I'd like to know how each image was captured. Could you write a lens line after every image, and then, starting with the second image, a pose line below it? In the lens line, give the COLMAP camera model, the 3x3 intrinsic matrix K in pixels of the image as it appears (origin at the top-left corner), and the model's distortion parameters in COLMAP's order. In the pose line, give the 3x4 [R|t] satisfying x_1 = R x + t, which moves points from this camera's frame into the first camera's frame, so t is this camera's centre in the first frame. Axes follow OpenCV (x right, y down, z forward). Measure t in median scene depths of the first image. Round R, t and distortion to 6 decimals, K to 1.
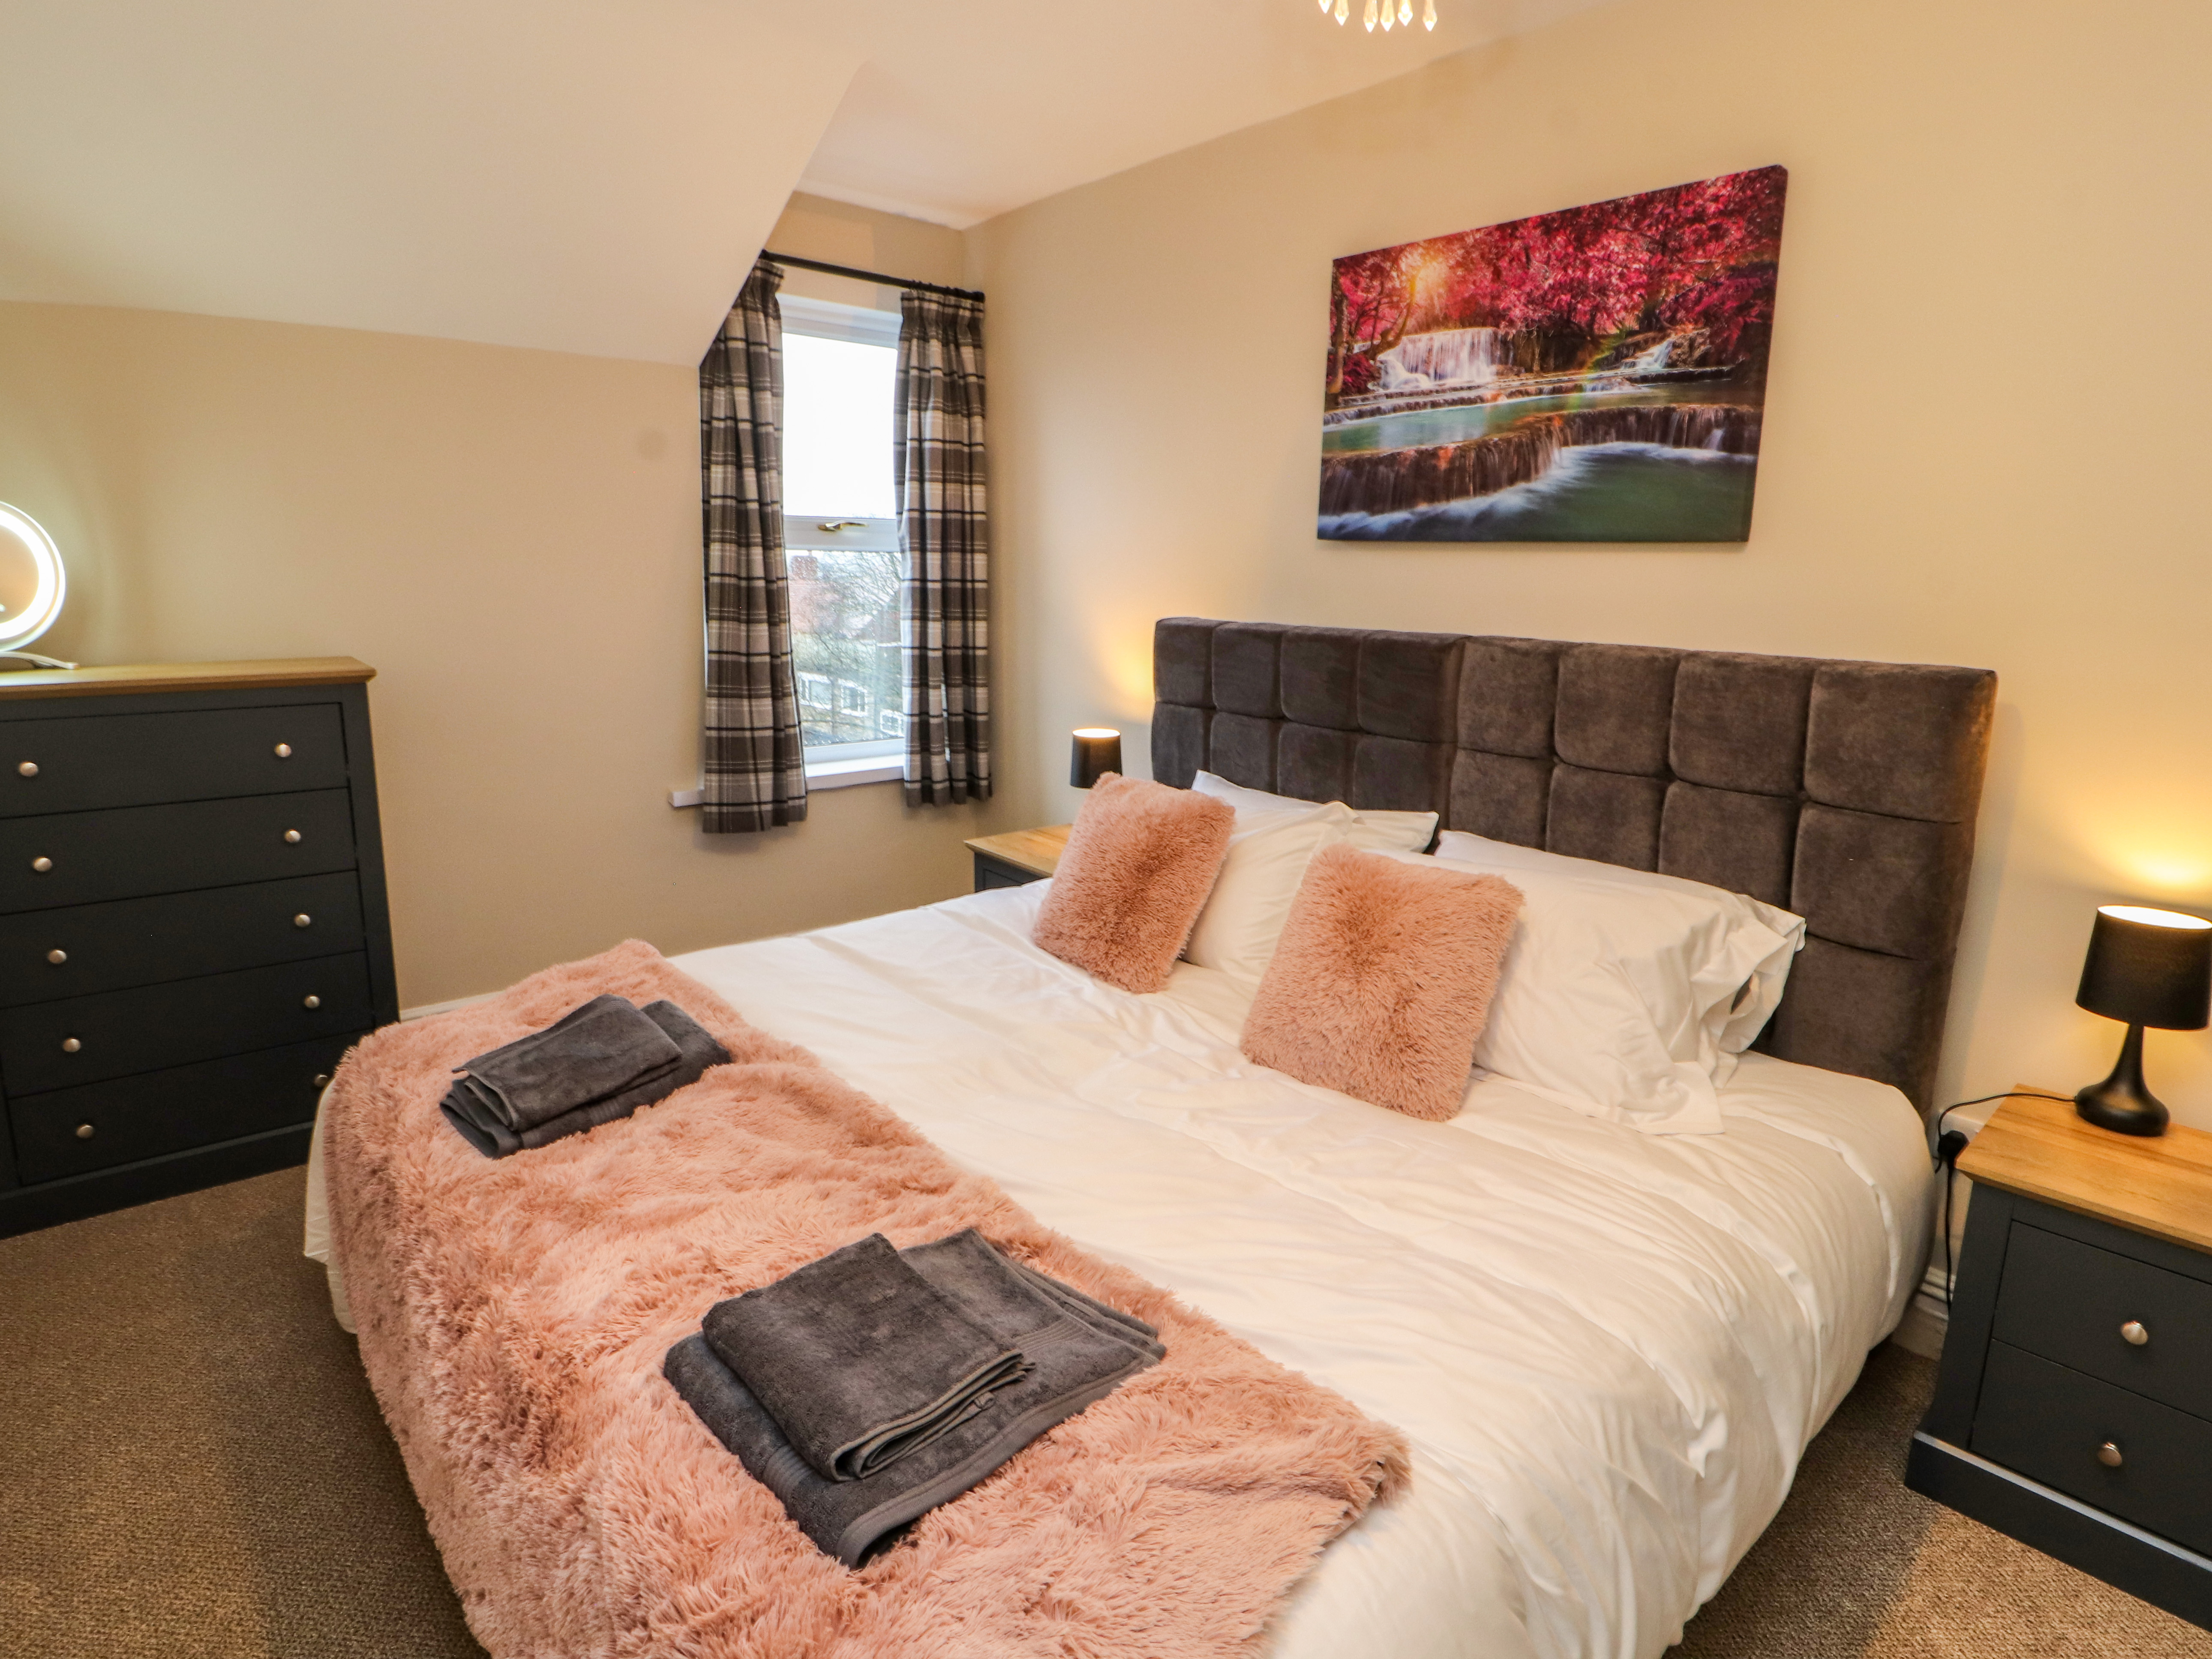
lens RADIAL K [[1213.7, 0, 1095.9], [0, 1213.7, 809.3], [0, 0, 1]] dist [-0.001008, -0.001187]
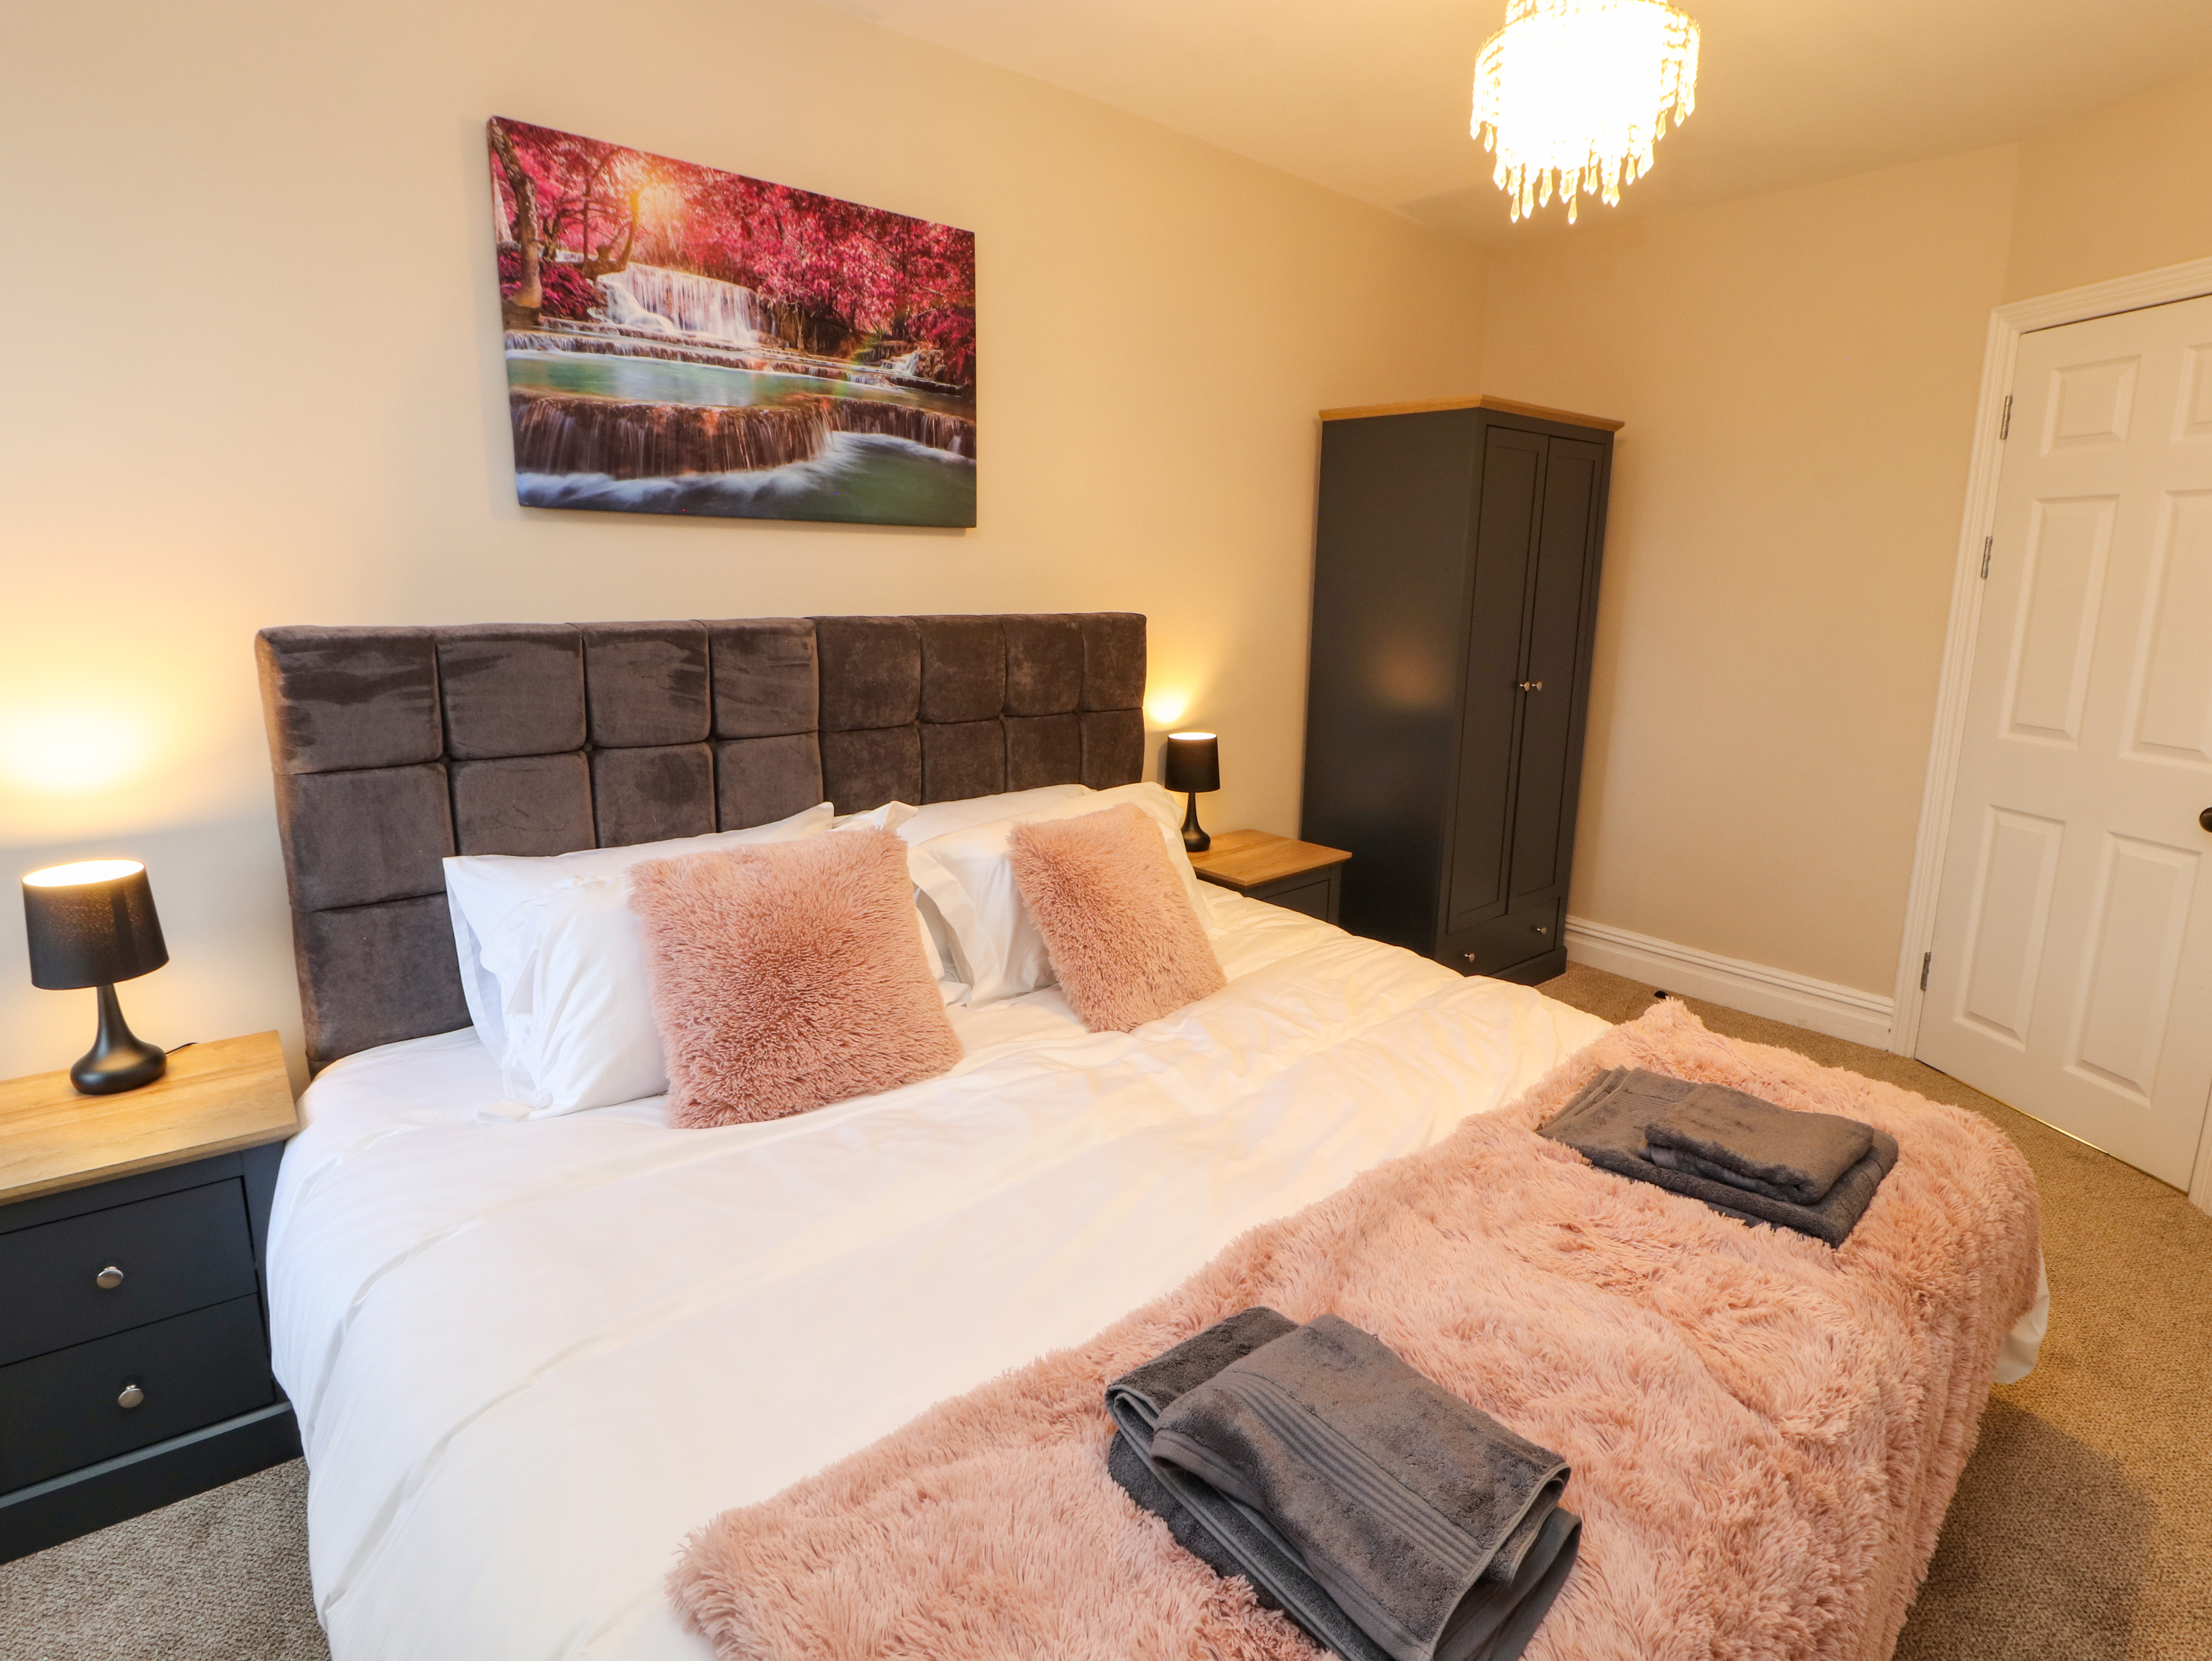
lens RADIAL K [[1220.6, 0, 1126.8], [0, 1220.6, 820.6], [0, 0, 1]] dist [0.023525, -0.025192]
pose [[-0.046341, -0.224424, 0.973389, -0.697854], [0.179258, 0.956750, 0.229122, -0.168063], [-0.982710, 0.185105, -0.004107, 0.789618]]
